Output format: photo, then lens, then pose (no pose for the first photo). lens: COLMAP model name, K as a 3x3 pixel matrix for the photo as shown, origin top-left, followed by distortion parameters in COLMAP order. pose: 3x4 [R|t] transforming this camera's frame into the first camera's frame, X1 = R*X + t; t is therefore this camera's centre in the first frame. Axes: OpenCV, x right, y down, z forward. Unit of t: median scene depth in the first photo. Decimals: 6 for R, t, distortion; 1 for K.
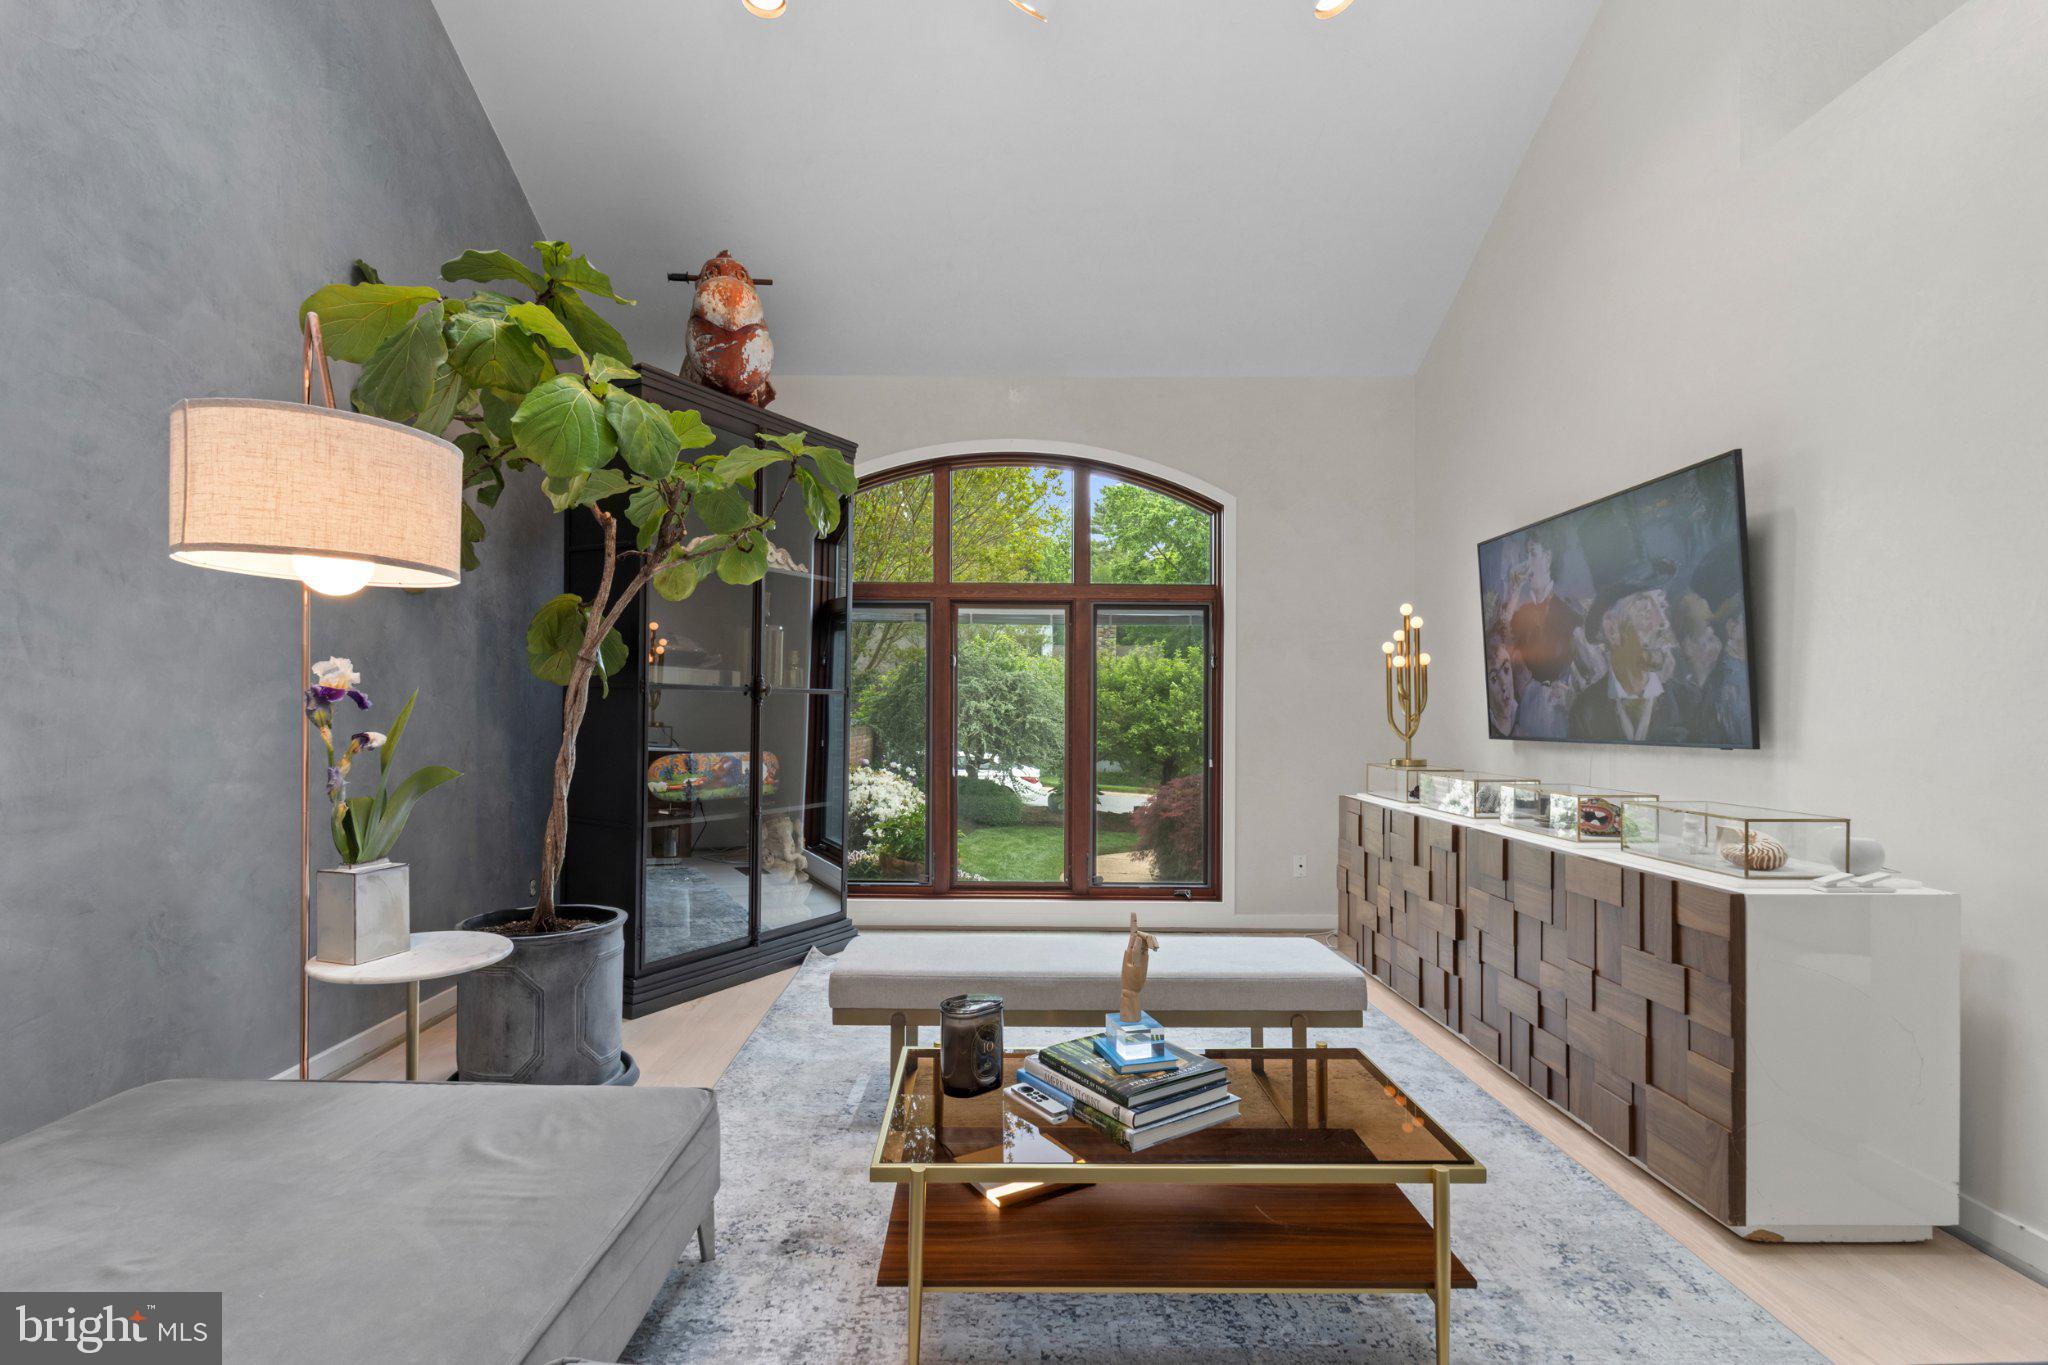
lens RADIAL K [[986.2, 0, 1021.1], [0, 986.2, 711.5], [0, 0, 1]] dist [0.000426, -0.000198]
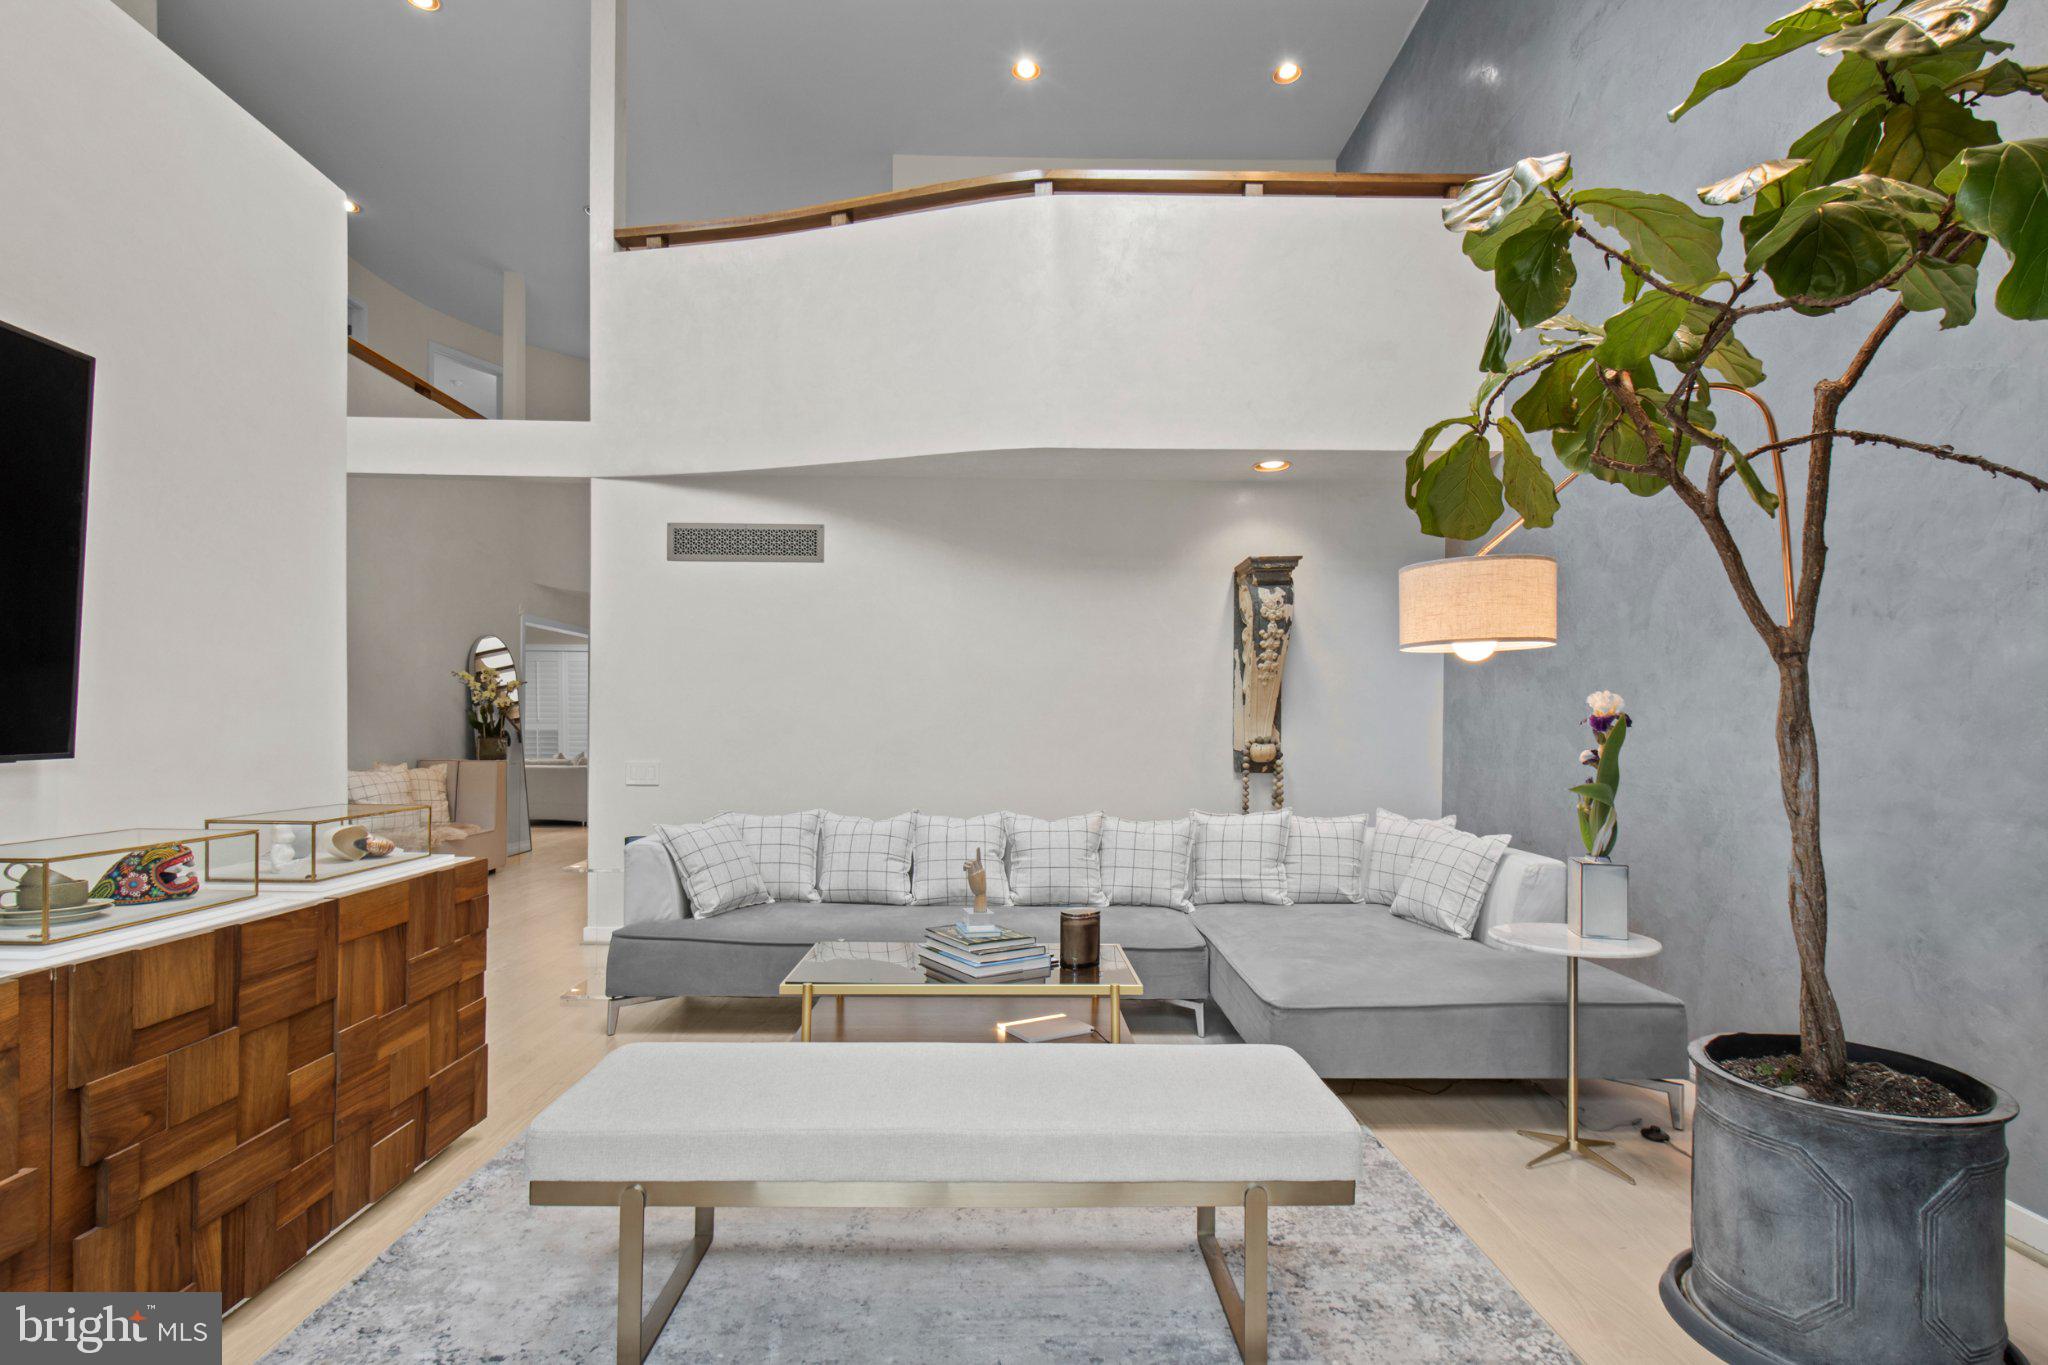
lens RADIAL K [[987.0, 0, 1036.6], [0, 987.0, 741.7], [0, 0, 1]] dist [0.003426, 0.001080]
pose [[-0.999647, -0.017602, -0.019877, 0.030400], [-0.017931, 0.999703, 0.016533, 0.001459], [0.019580, 0.016884, -0.999666, 1.181336]]
